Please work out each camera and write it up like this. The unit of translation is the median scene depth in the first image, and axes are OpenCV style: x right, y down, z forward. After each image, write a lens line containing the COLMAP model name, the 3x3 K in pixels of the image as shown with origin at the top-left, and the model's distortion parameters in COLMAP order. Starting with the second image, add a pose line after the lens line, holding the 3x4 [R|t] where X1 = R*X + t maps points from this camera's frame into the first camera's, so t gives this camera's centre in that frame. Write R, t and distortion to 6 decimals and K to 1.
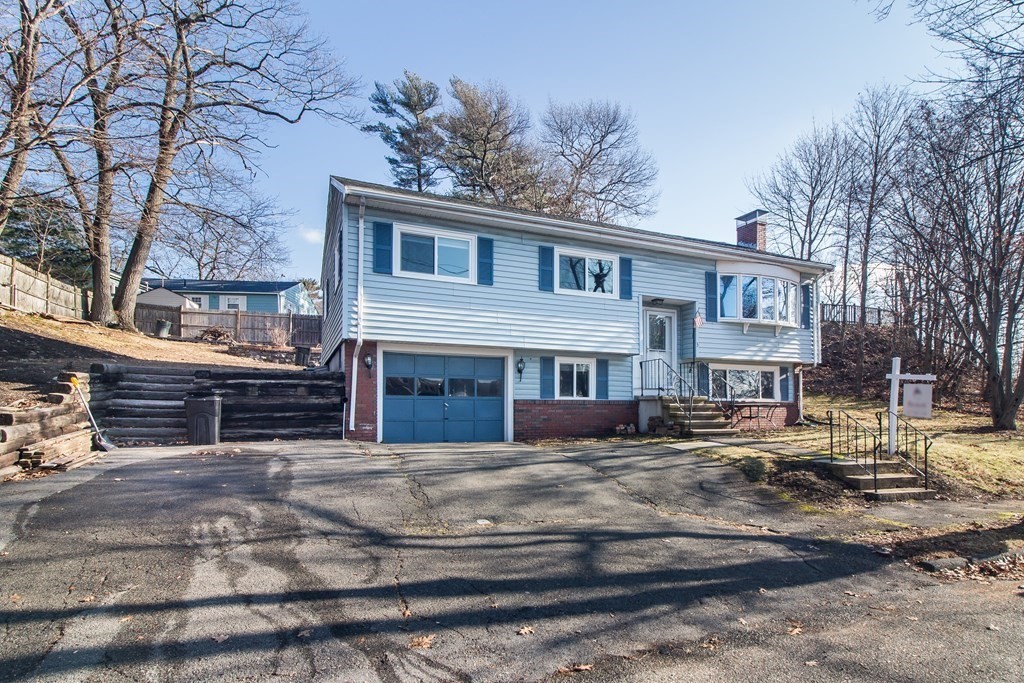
lens RADIAL K [[492.1, 0, 512.0], [0, 492.1, 341.5], [0, 0, 1]] dist [0.018639, -0.000208]
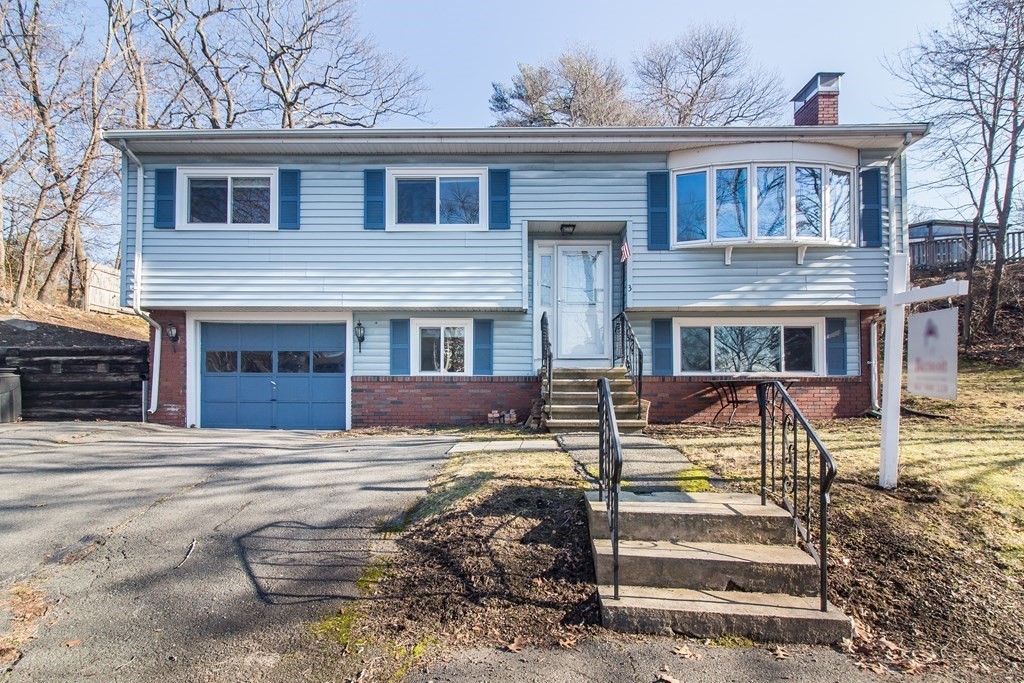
lens RADIAL K [[457.5, 0, 512.0], [0, 457.5, 341.5], [0, 0, 1]] dist [0.013414, -0.000328]
pose [[0.918014, -0.042265, -0.394290, 0.503350], [0.050261, 0.998686, 0.009971, 0.066856], [0.393351, -0.028971, 0.918932, 0.423333]]
